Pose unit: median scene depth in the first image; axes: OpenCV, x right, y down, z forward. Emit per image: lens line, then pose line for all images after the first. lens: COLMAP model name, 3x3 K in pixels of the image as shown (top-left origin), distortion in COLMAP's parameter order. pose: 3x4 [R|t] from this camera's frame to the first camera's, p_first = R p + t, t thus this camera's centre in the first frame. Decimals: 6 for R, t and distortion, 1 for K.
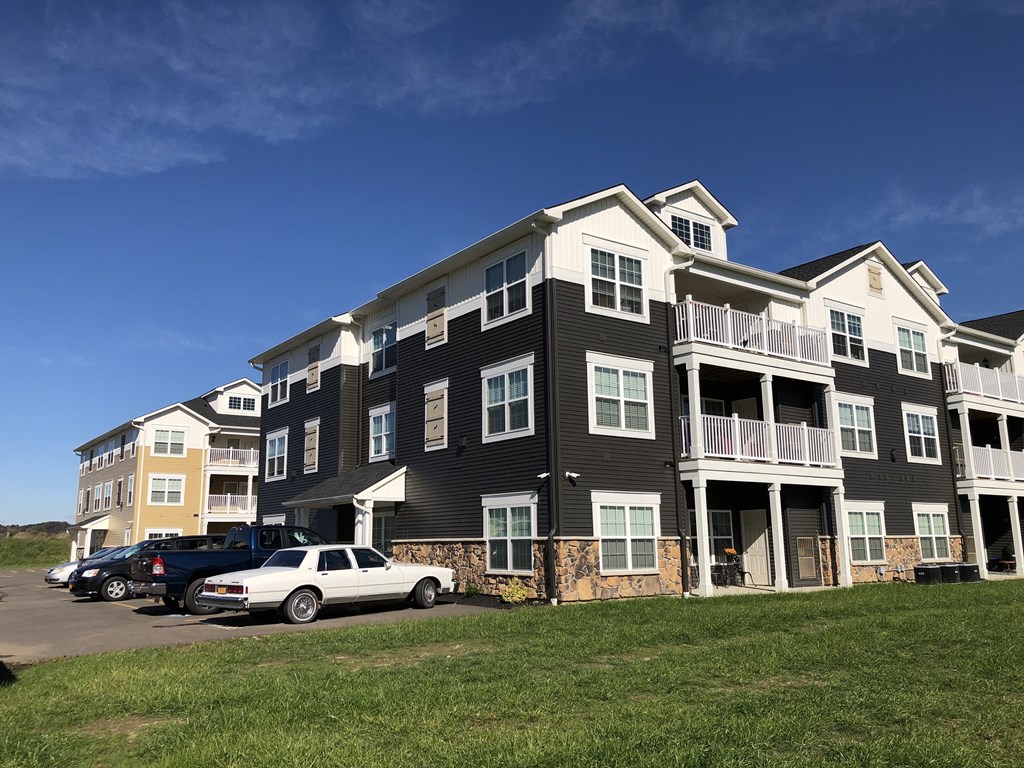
lens RADIAL K [[798.8, 0, 512.0], [0, 798.8, 384.0], [0, 0, 1]] dist [-0.003728, -0.003901]
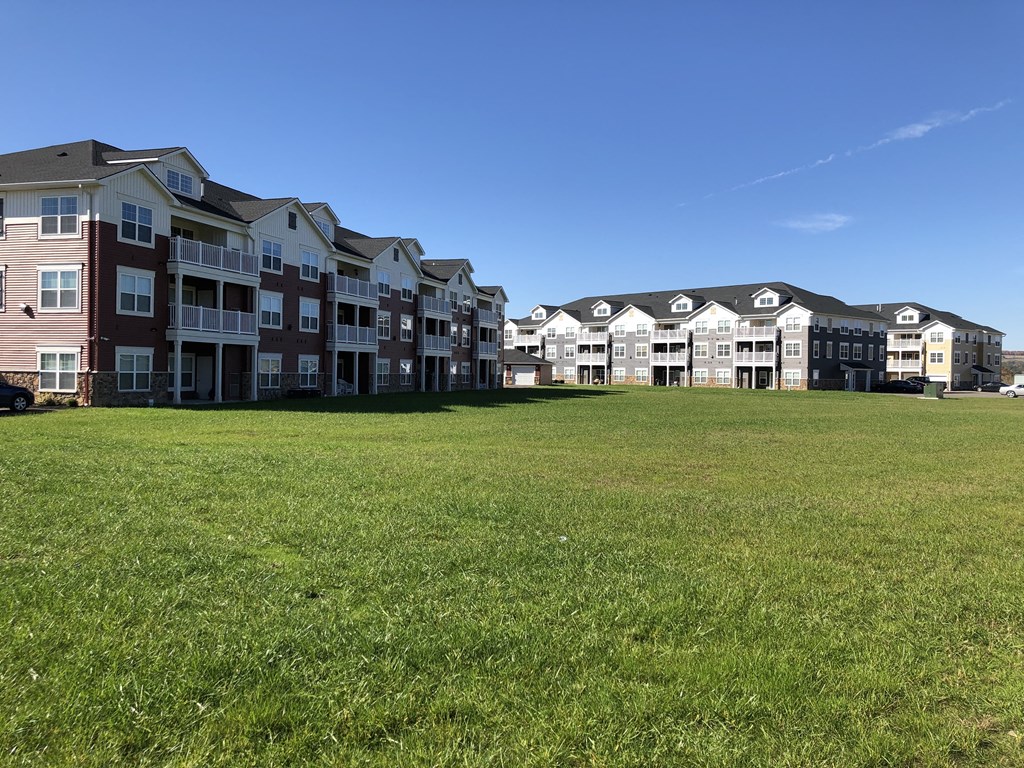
lens RADIAL K [[798.8, 0, 512.0], [0, 798.8, 384.0], [0, 0, 1]] dist [-0.003728, -0.003901]
pose [[0.781811, 0.017828, 0.623260, -0.263115], [-0.152228, 0.974800, 0.163070, -0.173250], [-0.604647, -0.222368, 0.764824, -0.754806]]
